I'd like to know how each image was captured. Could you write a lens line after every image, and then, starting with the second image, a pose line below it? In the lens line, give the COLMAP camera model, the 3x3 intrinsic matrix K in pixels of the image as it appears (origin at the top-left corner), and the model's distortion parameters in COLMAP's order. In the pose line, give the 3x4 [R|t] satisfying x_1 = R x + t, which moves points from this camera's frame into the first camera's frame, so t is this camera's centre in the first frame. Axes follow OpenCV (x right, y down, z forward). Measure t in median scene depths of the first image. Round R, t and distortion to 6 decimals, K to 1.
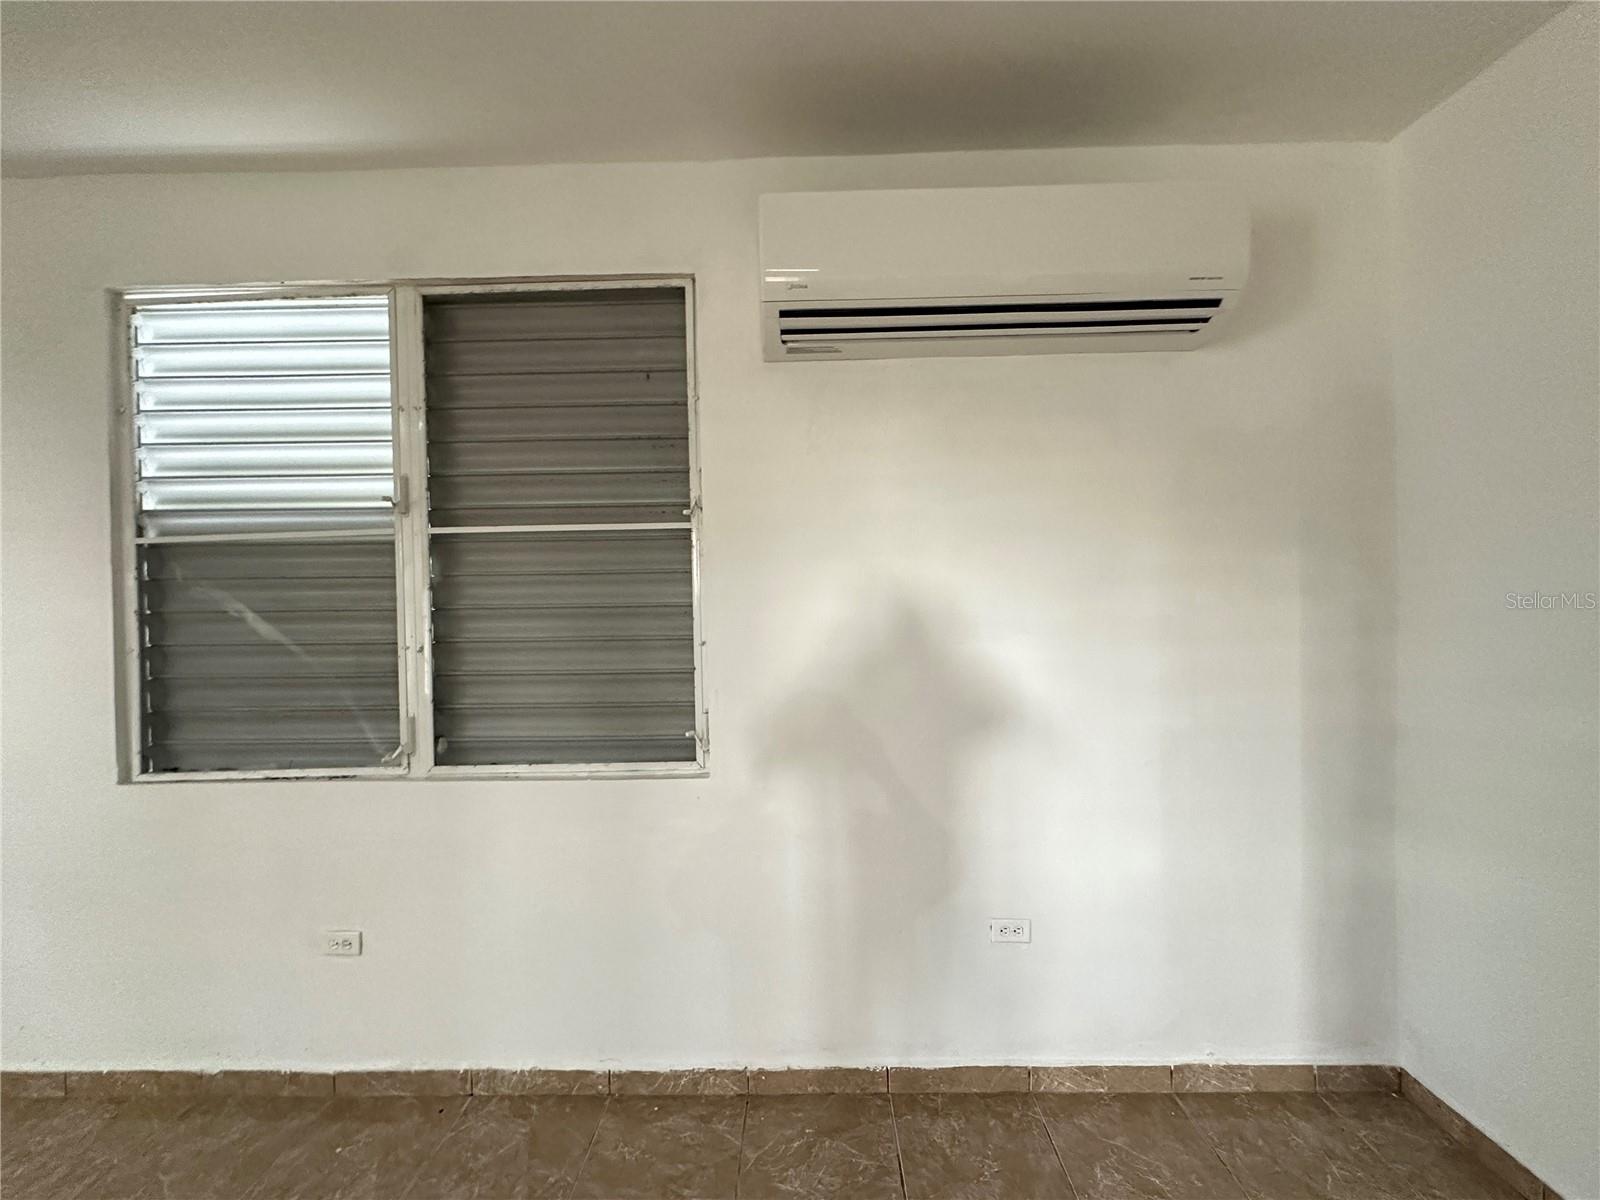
lens RADIAL K [[644.8, 0, 802.1], [0, 644.8, 602.6], [0, 0, 1]] dist [-0.002737, -0.000159]
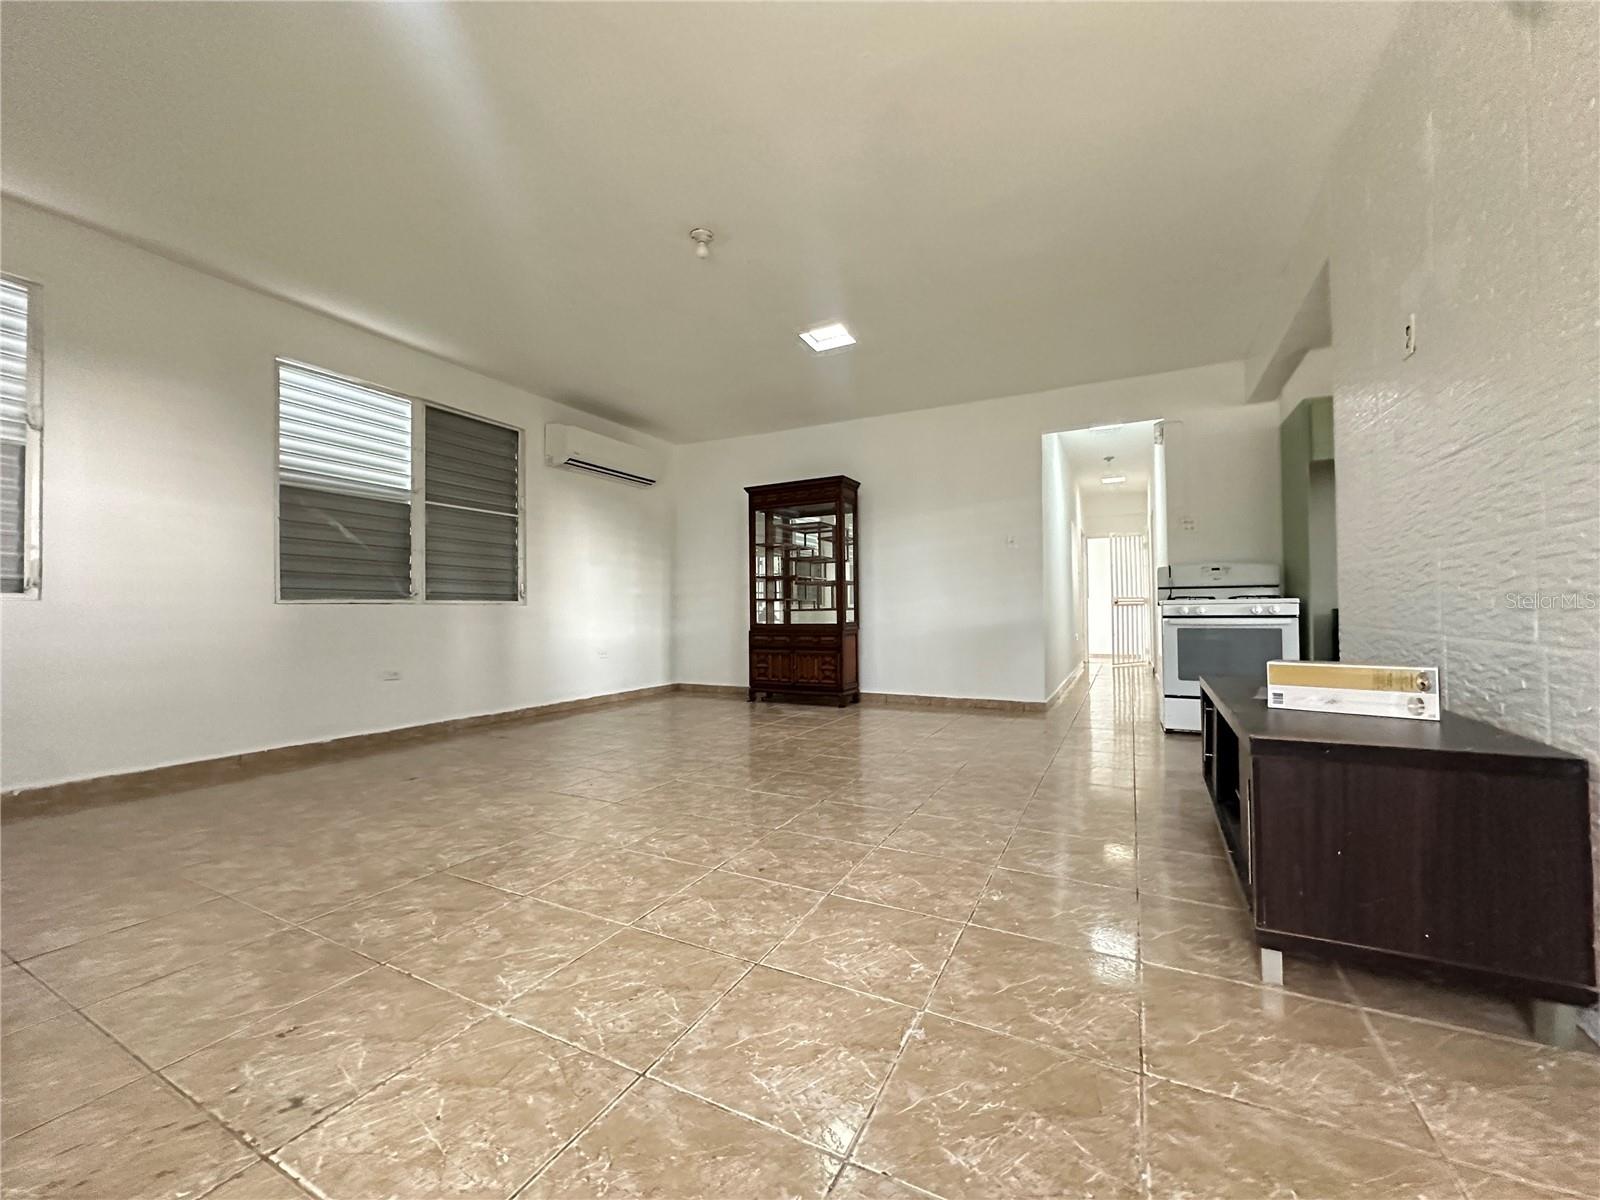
lens RADIAL K [[644.8, 0, 801.0], [0, 644.8, 604.9], [0, 0, 1]] dist [-0.002737, -0.000159]
pose [[0.448584, 0.023953, 0.893420, -2.093365], [0.000575, 0.999633, -0.027090, 0.335665], [-0.893741, 0.012665, 0.448405, -1.329925]]
